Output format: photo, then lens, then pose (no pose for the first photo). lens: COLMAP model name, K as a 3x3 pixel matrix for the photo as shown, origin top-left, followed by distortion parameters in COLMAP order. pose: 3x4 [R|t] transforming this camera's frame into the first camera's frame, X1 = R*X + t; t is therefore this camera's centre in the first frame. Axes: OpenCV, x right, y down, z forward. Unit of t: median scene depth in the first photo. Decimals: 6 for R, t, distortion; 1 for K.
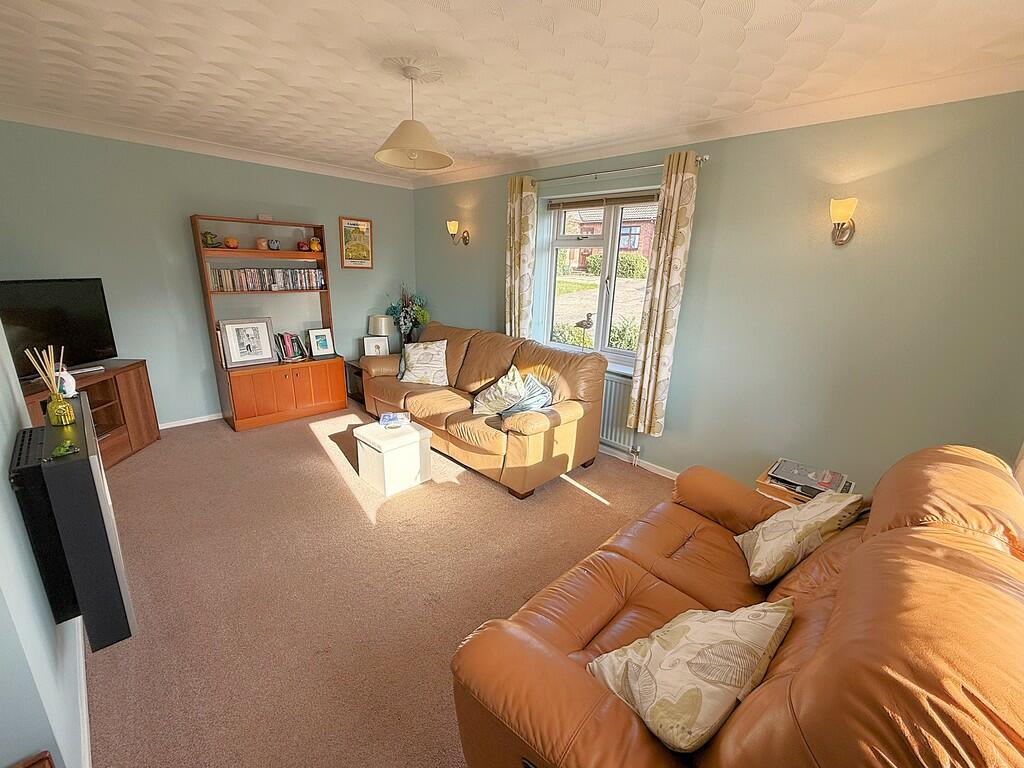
lens RADIAL K [[409.6, 0, 509.8], [0, 409.6, 383.3], [0, 0, 1]] dist [-0.000487, -0.000023]
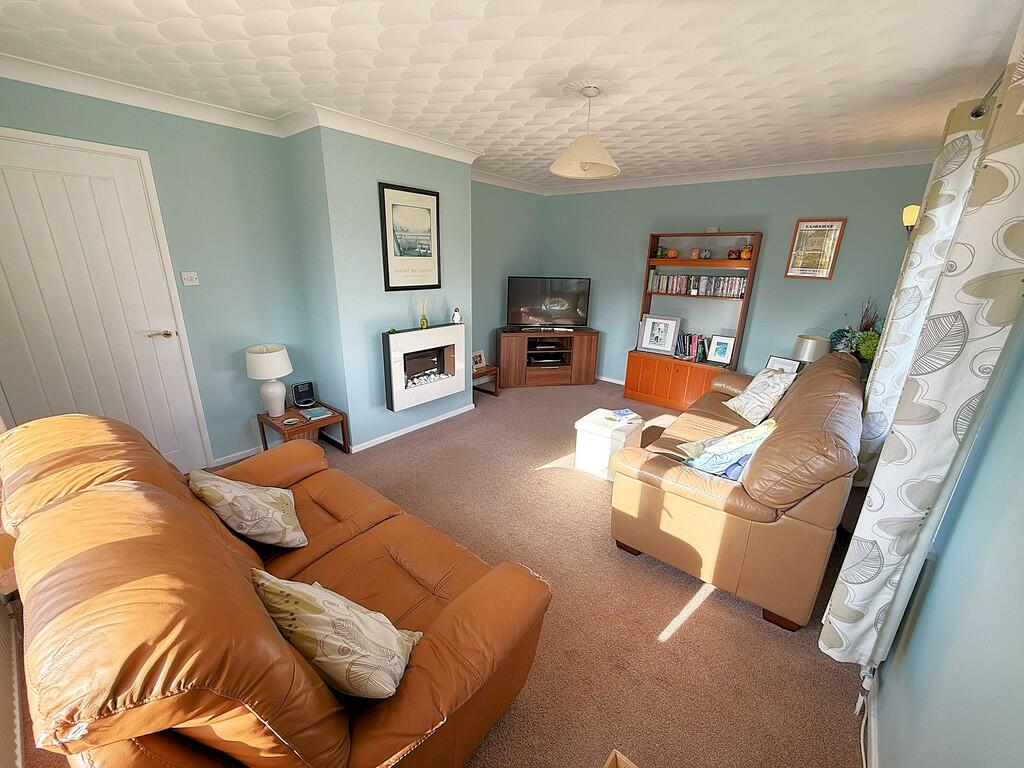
lens RADIAL K [[404.2, 0, 525.3], [0, 404.2, 387.3], [0, 0, 1]] dist [0.000158, -0.000058]
pose [[0.133318, 0.270843, -0.953347, 0.497671], [-0.295436, 0.929061, 0.222629, -0.103050], [0.946015, 0.251972, 0.203877, 0.406135]]
